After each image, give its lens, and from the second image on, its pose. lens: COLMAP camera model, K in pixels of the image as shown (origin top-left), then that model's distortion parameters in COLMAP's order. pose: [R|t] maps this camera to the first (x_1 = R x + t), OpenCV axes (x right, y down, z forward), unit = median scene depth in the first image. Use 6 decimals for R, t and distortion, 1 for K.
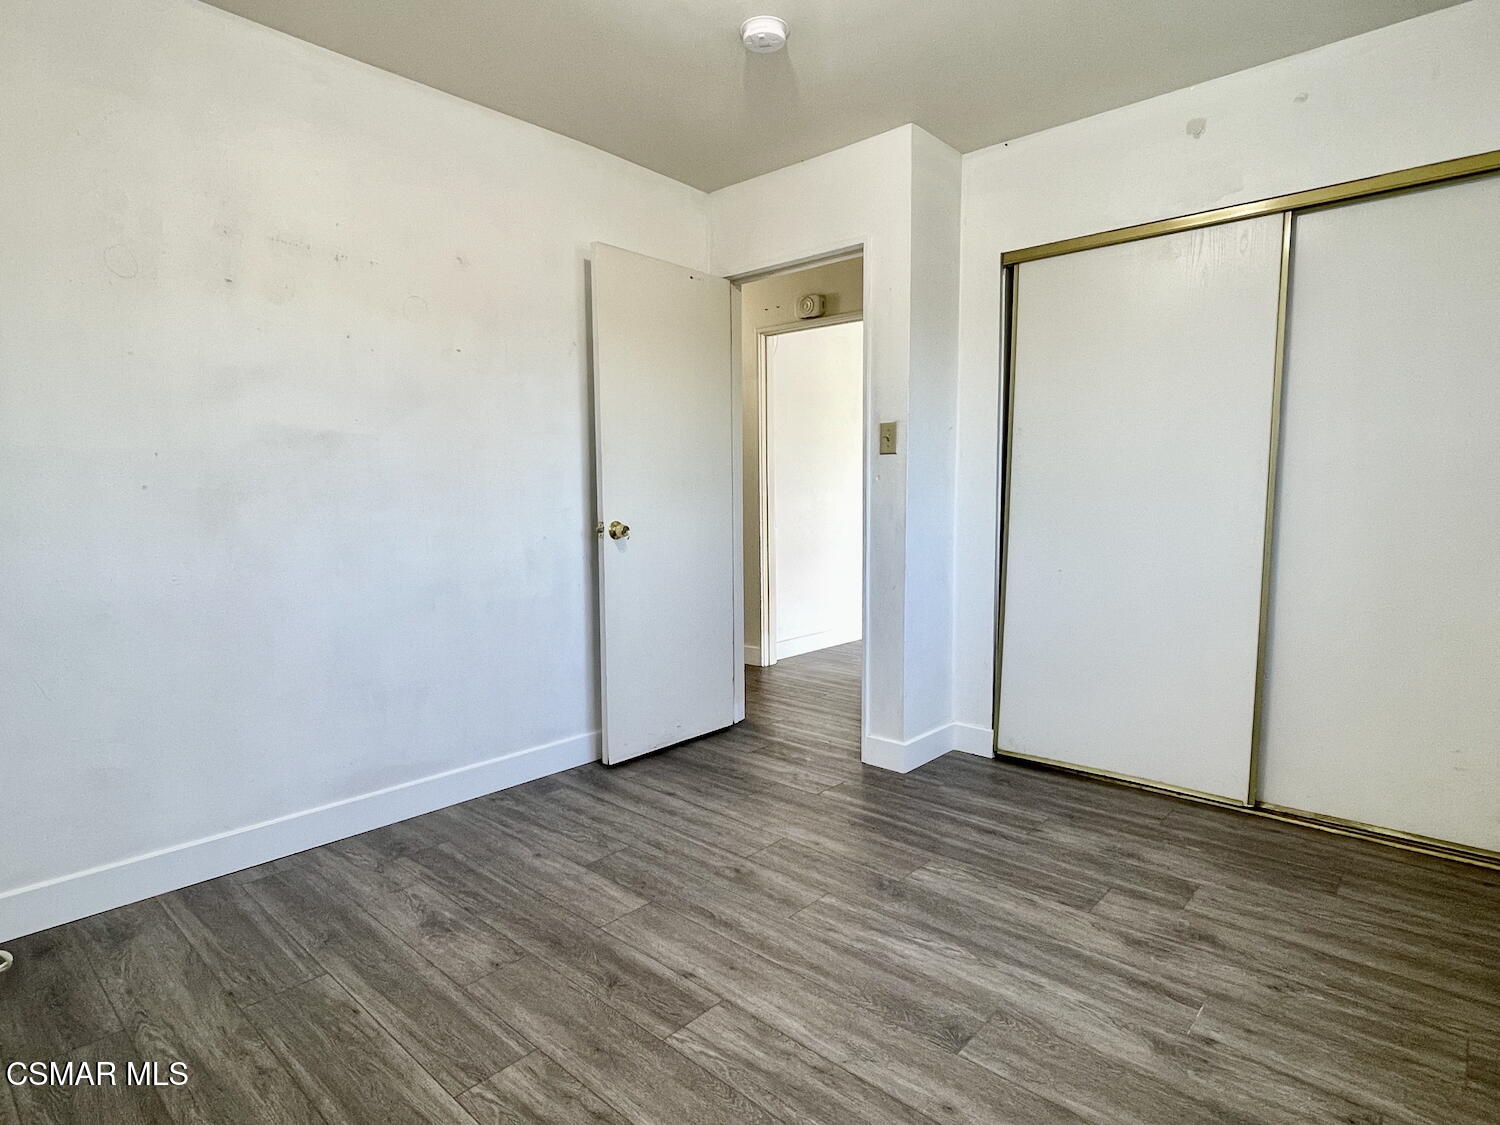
lens RADIAL K [[814.8, 0, 747.0], [0, 814.8, 566.9], [0, 0, 1]] dist [0.005920, -0.012645]
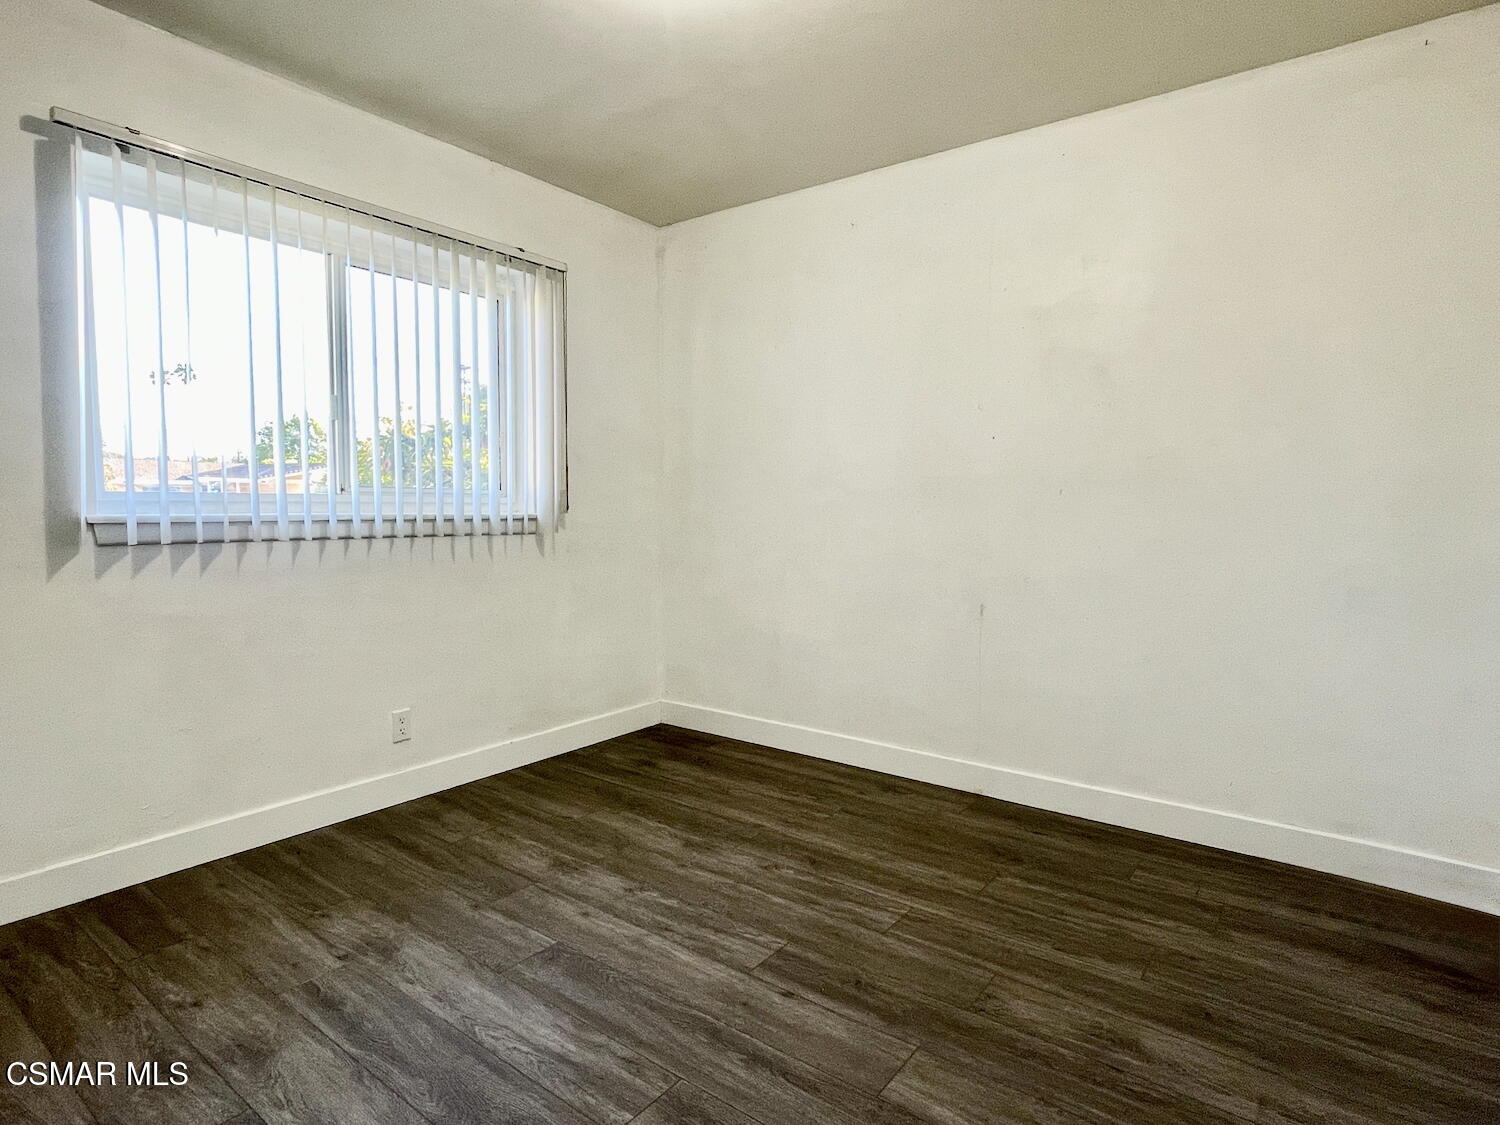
lens RADIAL K [[814.8, 0, 747.0], [0, 814.8, 566.9], [0, 0, 1]] dist [0.005920, -0.012645]
pose [[-0.995884, 0.004962, -0.090501, 0.066594], [-0.009456, 0.987364, 0.158188, -0.172251], [0.090142, 0.158393, -0.983253, 1.951983]]
